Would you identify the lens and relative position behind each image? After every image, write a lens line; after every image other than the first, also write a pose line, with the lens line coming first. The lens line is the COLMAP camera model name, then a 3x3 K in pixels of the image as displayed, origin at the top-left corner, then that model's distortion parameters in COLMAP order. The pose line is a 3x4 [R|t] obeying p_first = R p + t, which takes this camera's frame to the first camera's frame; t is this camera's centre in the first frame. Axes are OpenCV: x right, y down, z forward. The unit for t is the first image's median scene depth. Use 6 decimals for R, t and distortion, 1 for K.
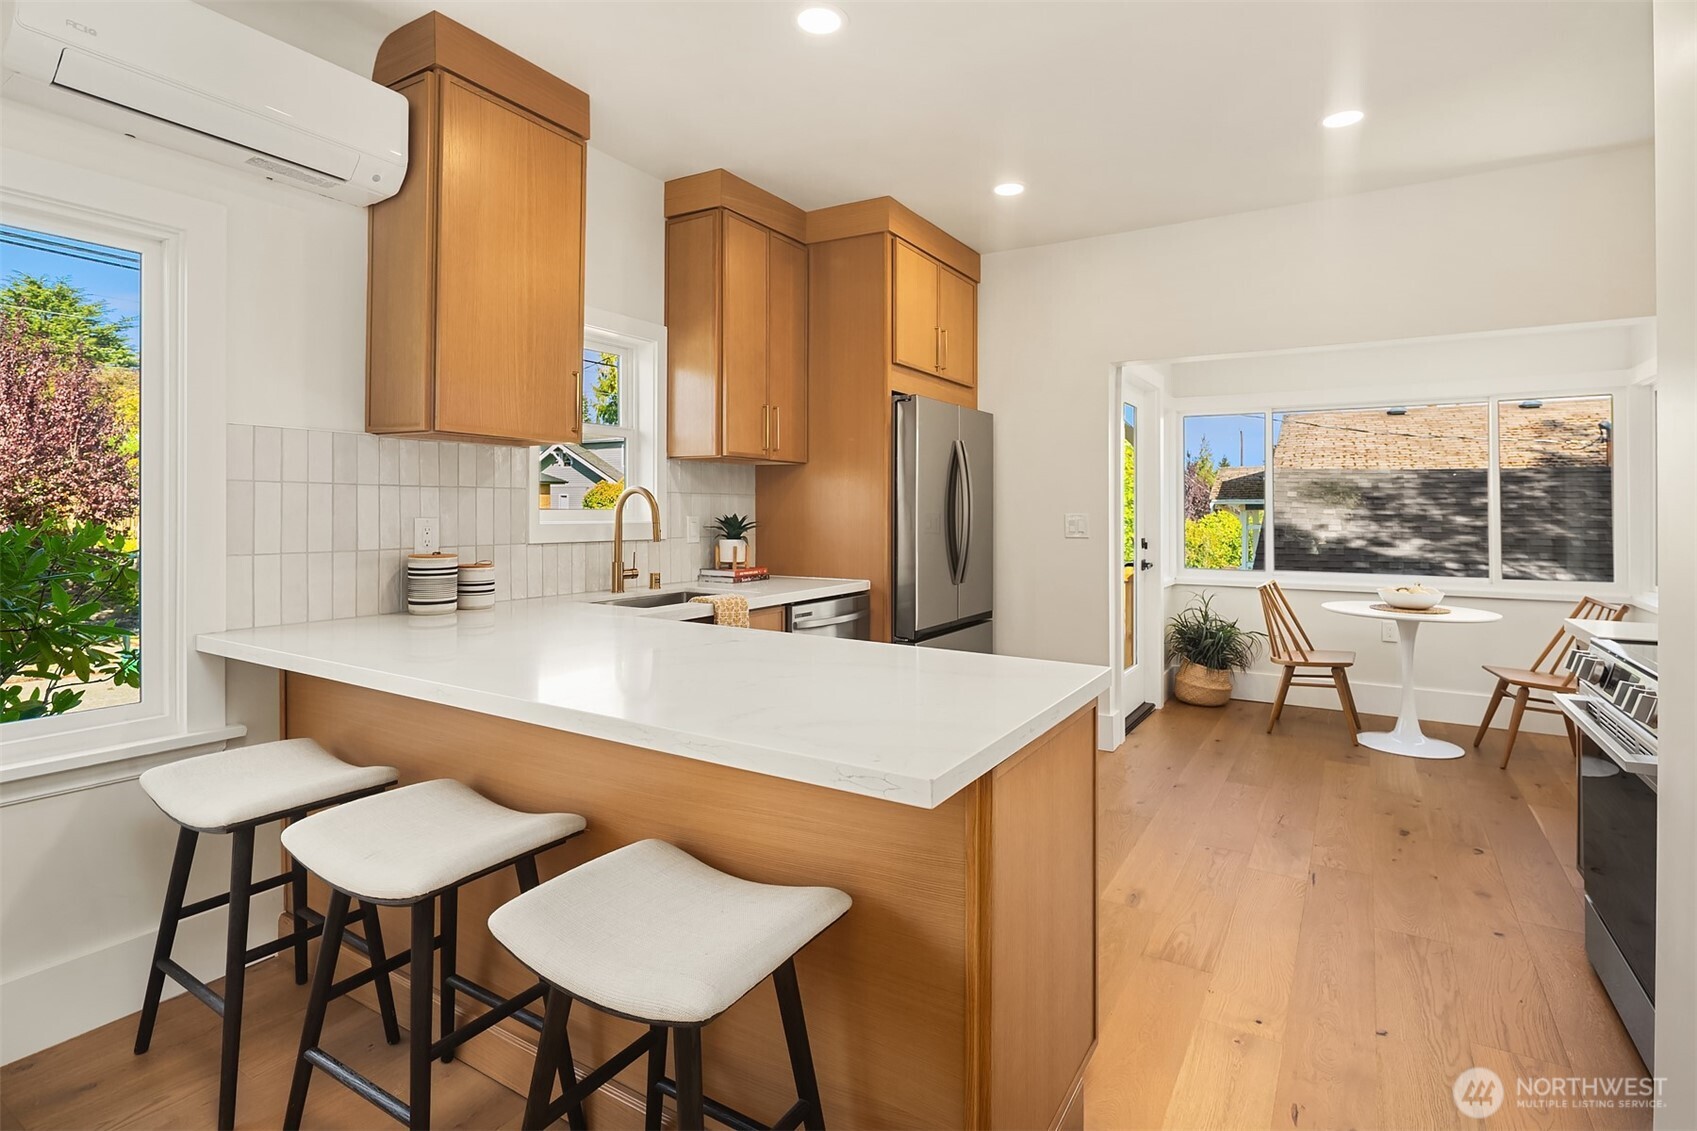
lens RADIAL K [[834.5, 0, 848.9], [0, 834.5, 511.7], [0, 0, 1]] dist [0.026837, 0.000188]
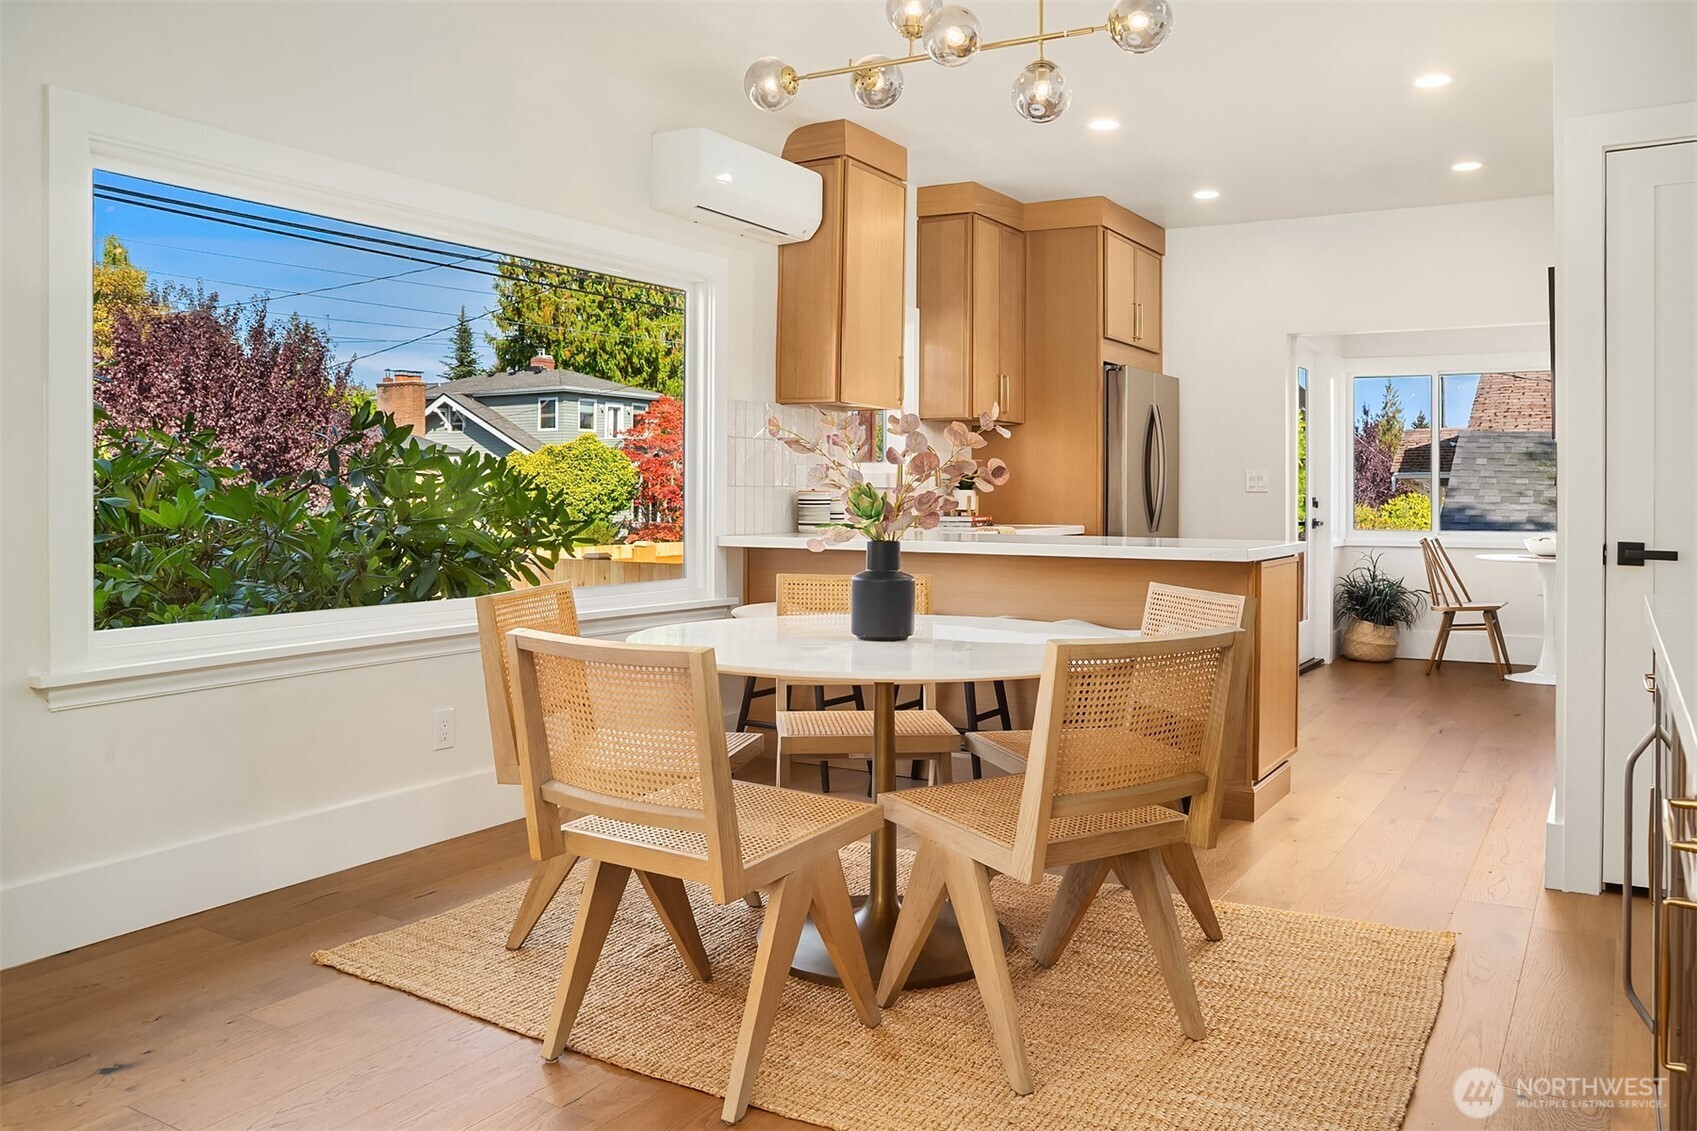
lens RADIAL K [[1342.7, 0, 843.8], [0, 1342.7, 527.4], [0, 0, 1]] dist [-0.035000, 0.004537]
pose [[0.999932, -0.003156, 0.011210, -0.273942], [0.002948, 0.999824, 0.018554, 0.041463], [-0.011266, -0.018520, 0.999765, -0.712677]]
